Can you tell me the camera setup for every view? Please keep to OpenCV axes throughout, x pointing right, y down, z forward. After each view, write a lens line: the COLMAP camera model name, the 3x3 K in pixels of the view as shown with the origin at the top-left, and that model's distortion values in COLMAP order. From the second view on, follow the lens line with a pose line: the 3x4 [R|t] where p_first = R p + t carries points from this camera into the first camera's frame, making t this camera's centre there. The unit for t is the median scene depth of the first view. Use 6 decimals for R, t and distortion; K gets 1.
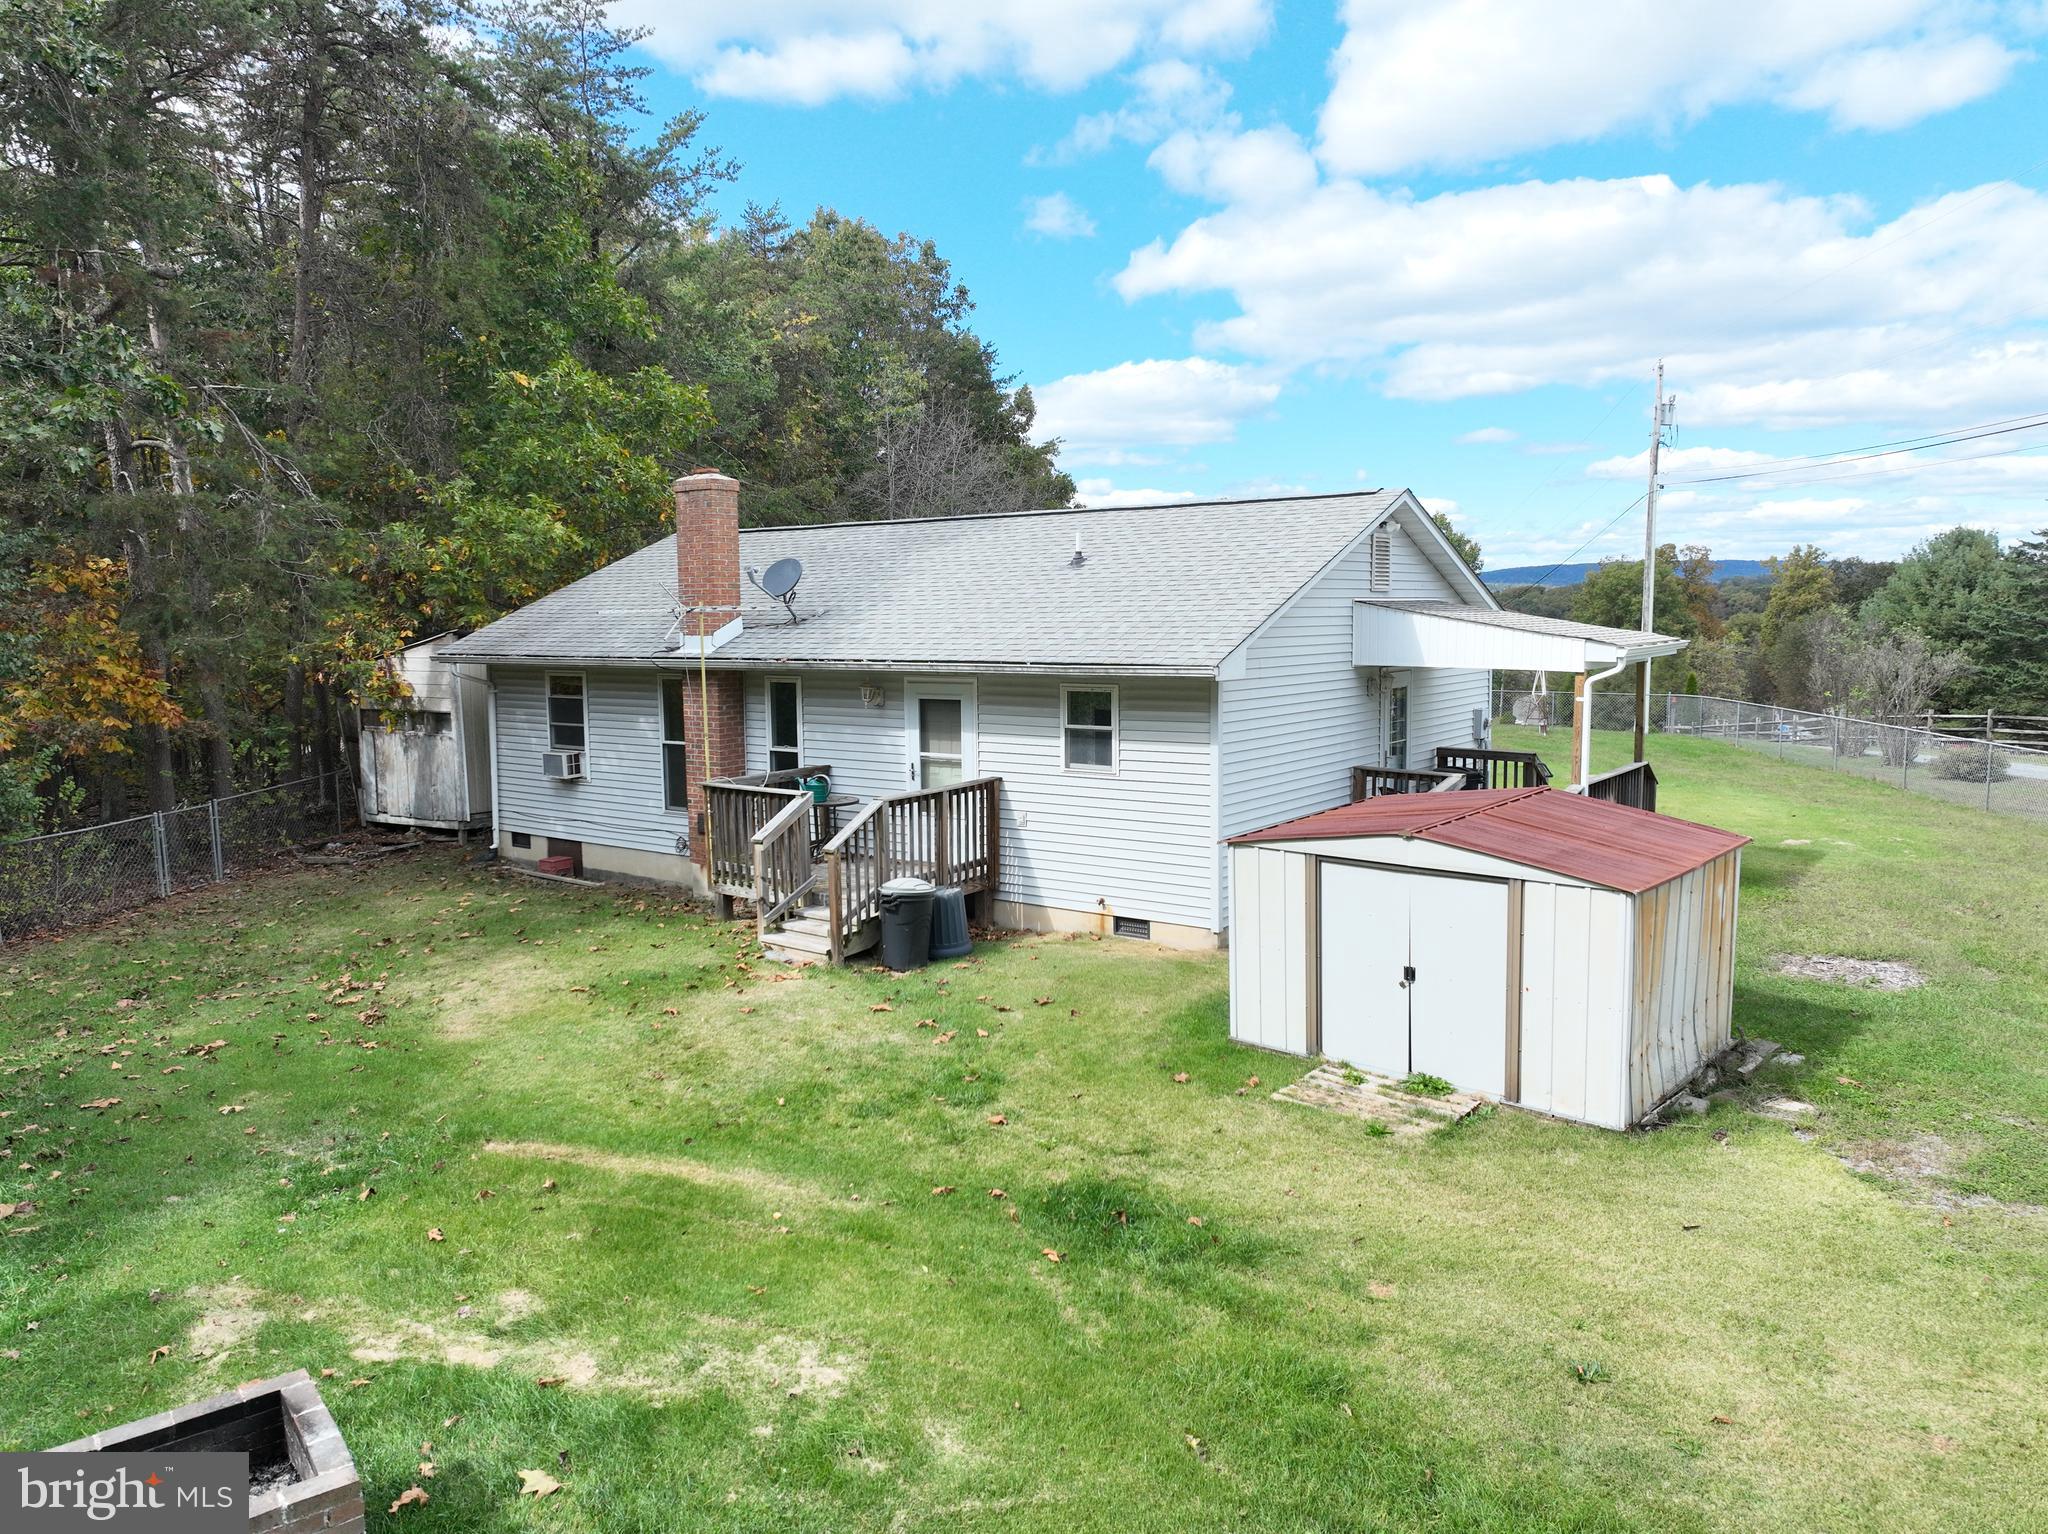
lens RADIAL K [[1439.0, 0, 1028.8], [0, 1439.0, 763.6], [0, 0, 1]] dist [-0.002299, 0.012530]
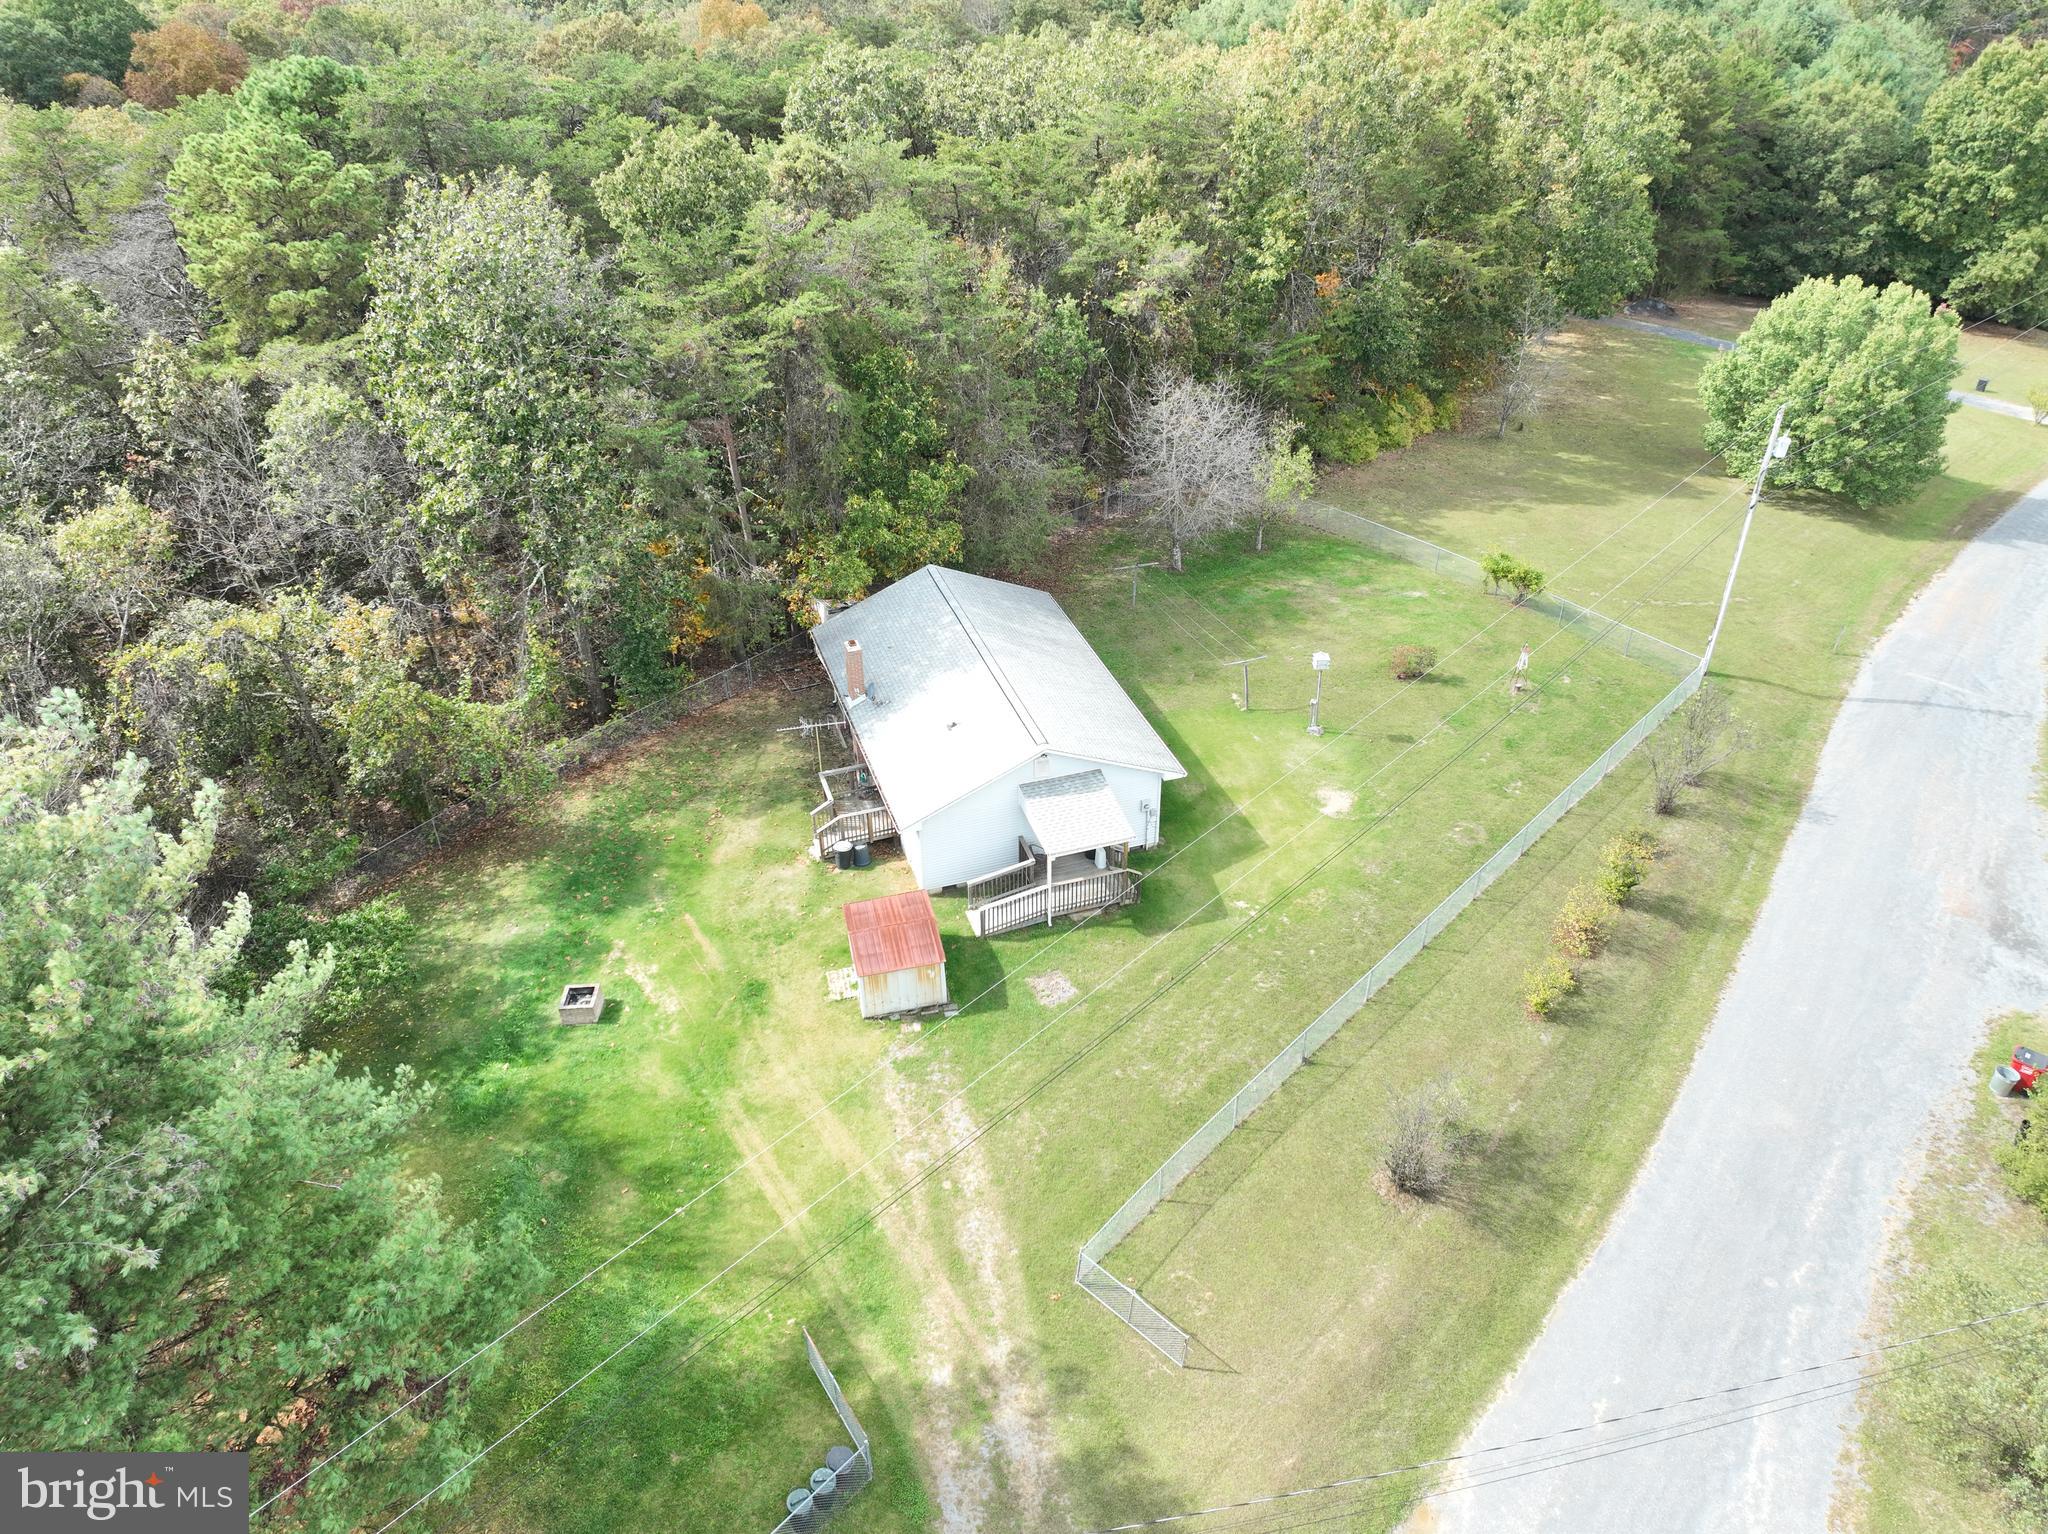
lens RADIAL K [[1412.3, 0, 1021.4], [0, 1412.3, 768.5], [0, 0, 1]] dist [0.005823, 0.005964]
pose [[0.821744, 0.322708, -0.469676, 1.425777], [-0.059173, 0.868067, 0.492908, -1.401760], [0.566776, -0.377252, 0.732425, -0.864927]]
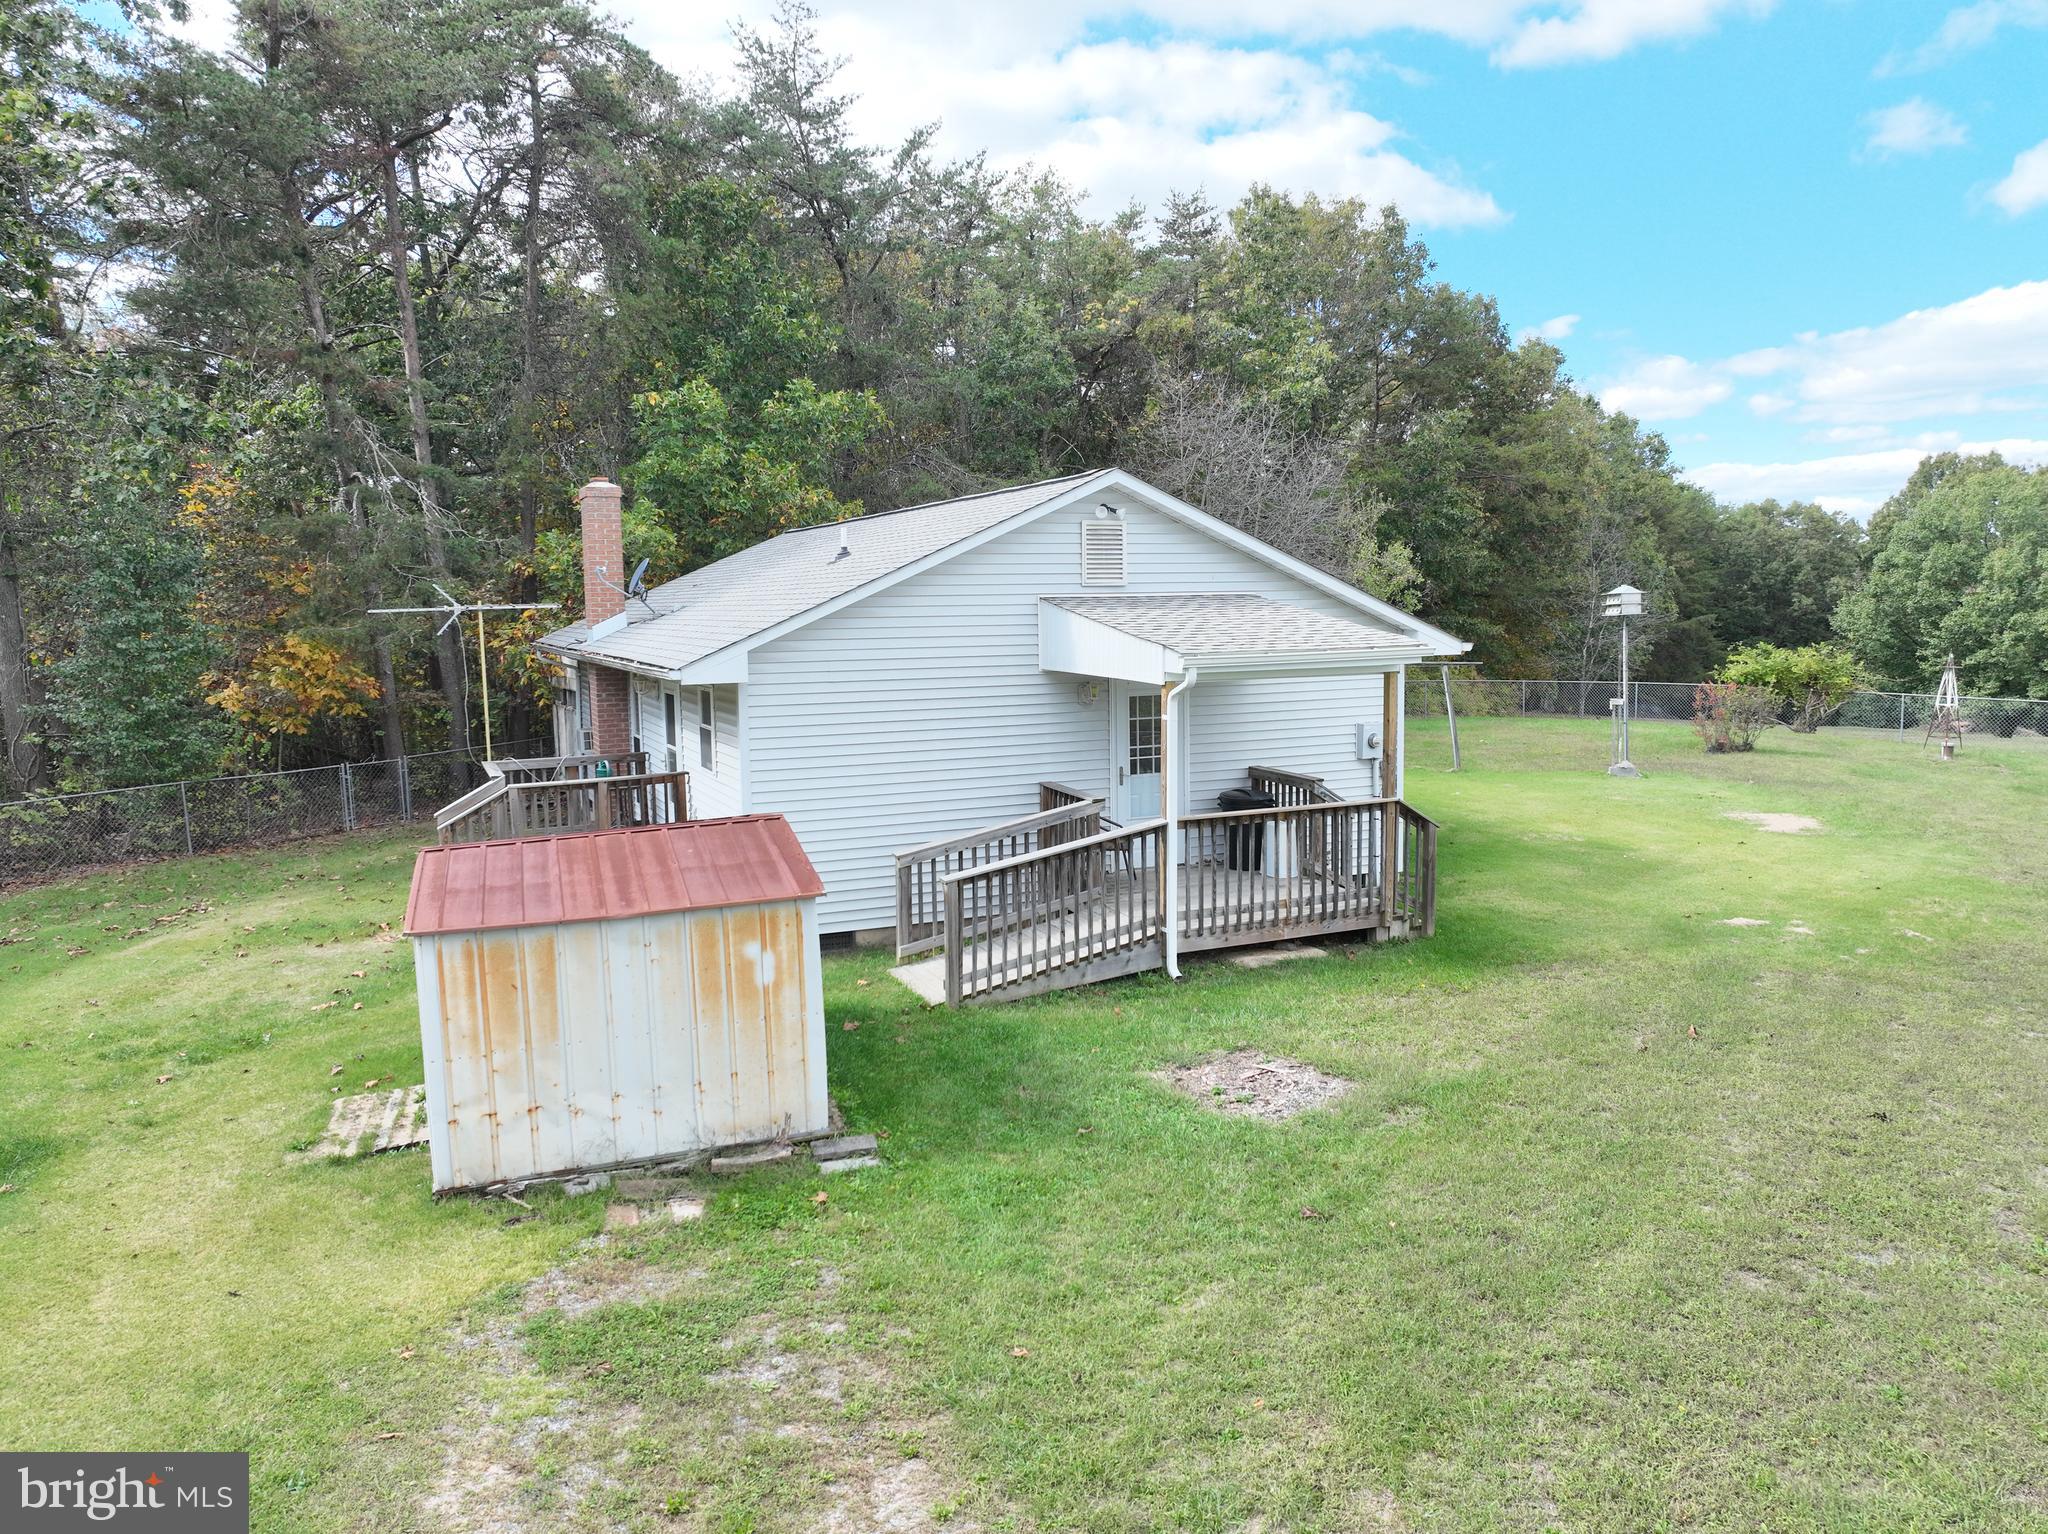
lens RADIAL K [[1432.5, 0, 1024.0], [0, 1432.5, 767.0], [0, 0, 1]] dist [0.004901, 0.006128]
pose [[0.873104, 0.053555, -0.484583, 0.655841], [-0.045591, 0.998562, 0.028216, -0.032566], [0.485397, -0.002543, 0.874290, 0.215130]]
